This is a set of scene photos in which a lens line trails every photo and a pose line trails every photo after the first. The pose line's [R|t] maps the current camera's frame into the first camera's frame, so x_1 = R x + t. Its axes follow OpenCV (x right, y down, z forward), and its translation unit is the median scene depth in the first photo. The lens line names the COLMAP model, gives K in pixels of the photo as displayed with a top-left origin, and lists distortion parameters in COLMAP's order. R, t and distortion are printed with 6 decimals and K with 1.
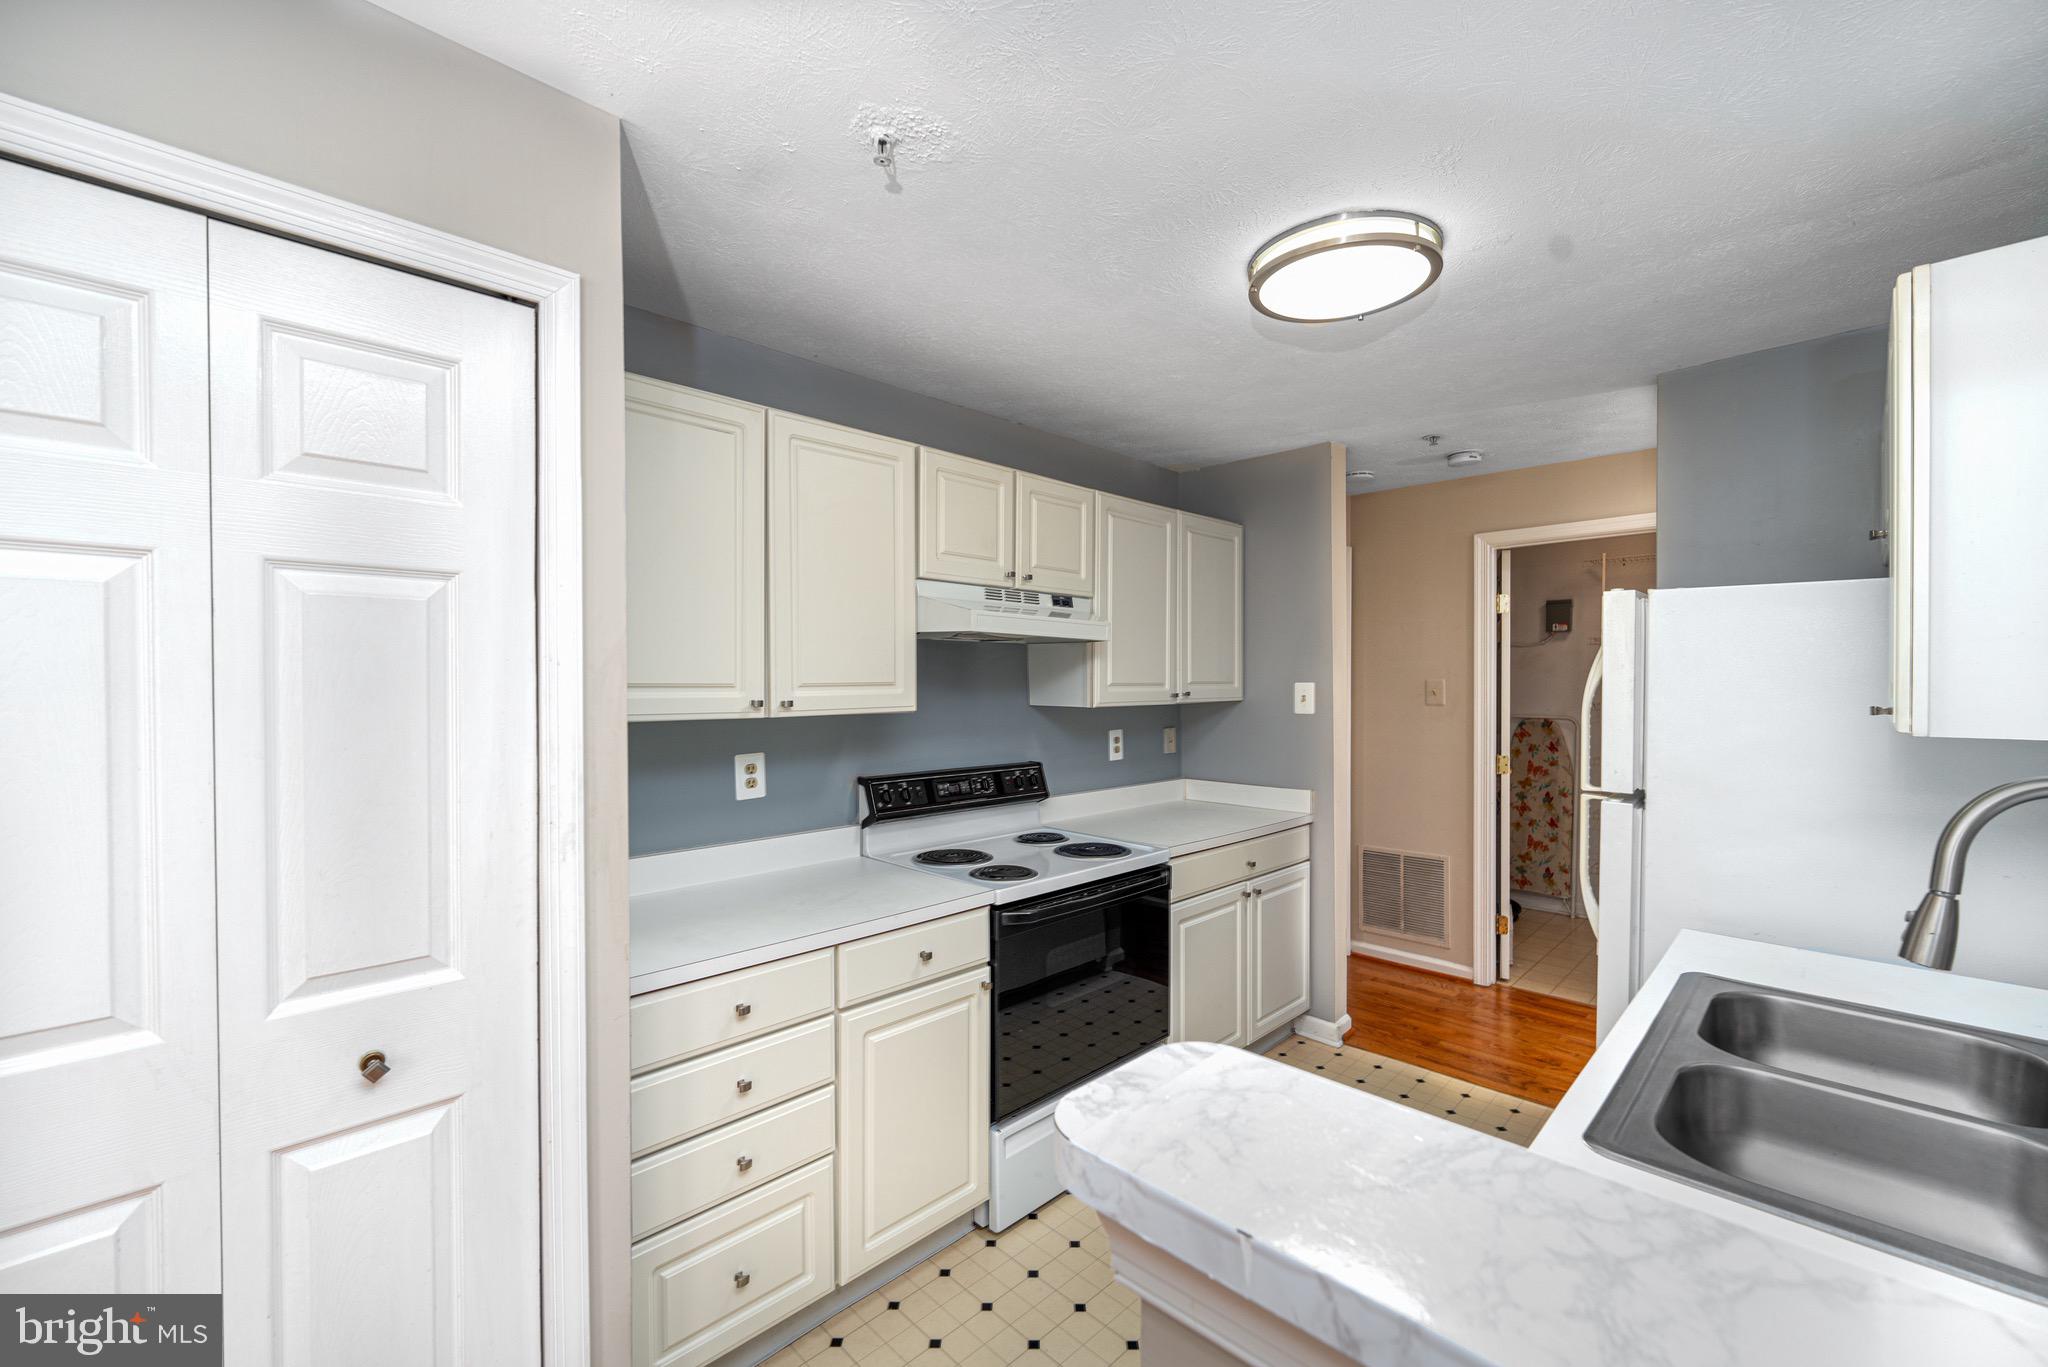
lens RADIAL K [[830.3, 0, 1030.1], [0, 830.3, 683.7], [0, 0, 1]] dist [0.003759, -0.001436]
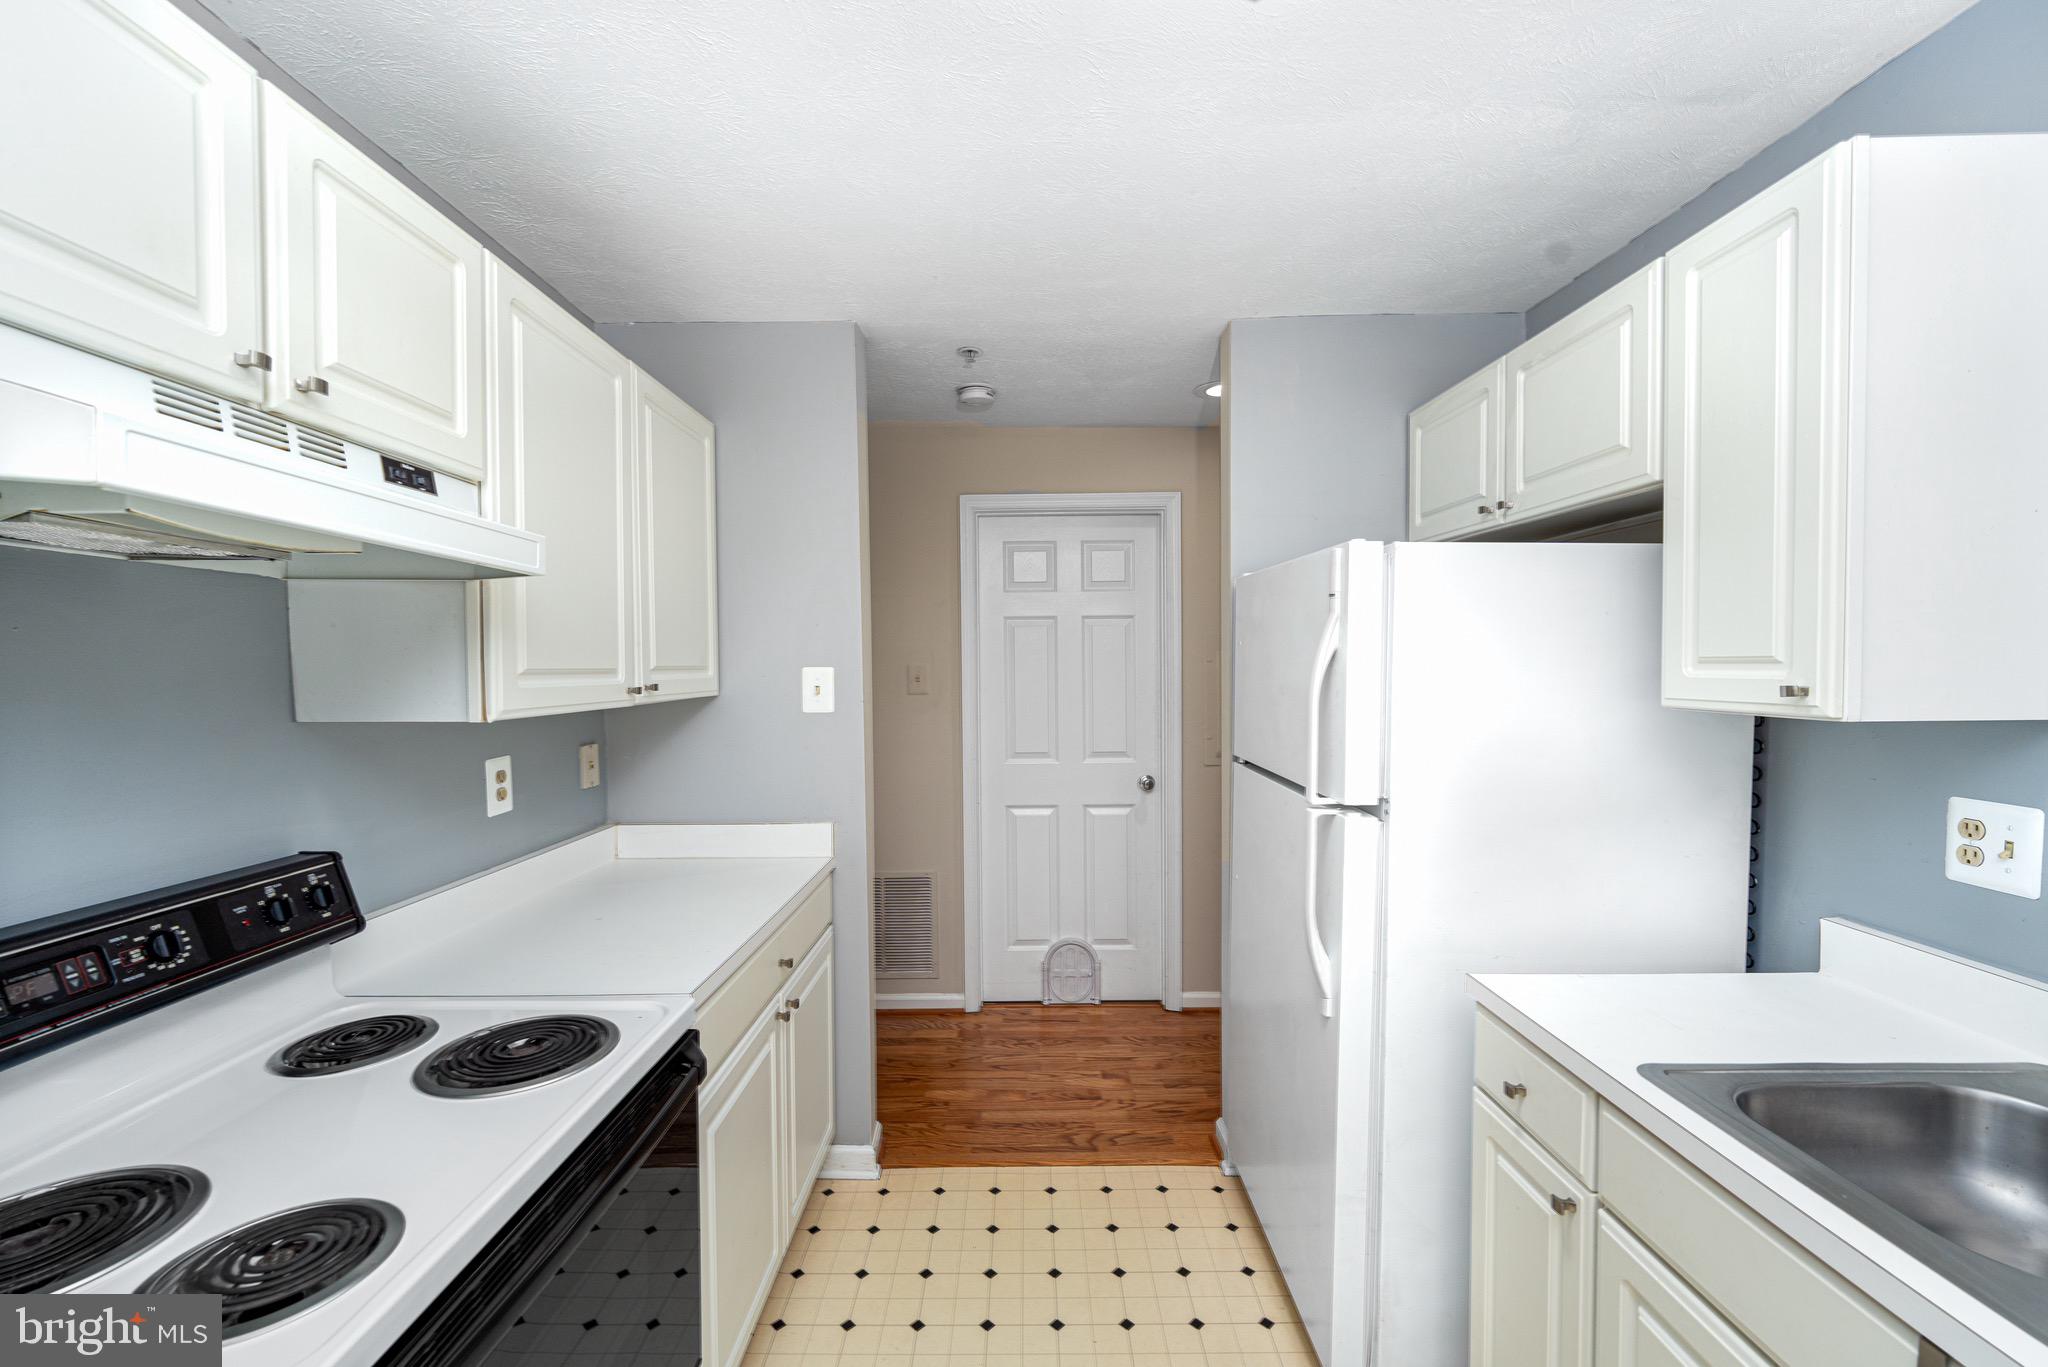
lens RADIAL K [[830.3, 0, 1019.5], [0, 830.3, 688.5], [0, 0, 1]] dist [0.003759, -0.001436]
pose [[0.713932, -0.022812, 0.699843, -0.035314], [0.009058, 0.999686, 0.023345, 0.001877], [-0.700156, -0.010328, 0.713915, 0.437575]]
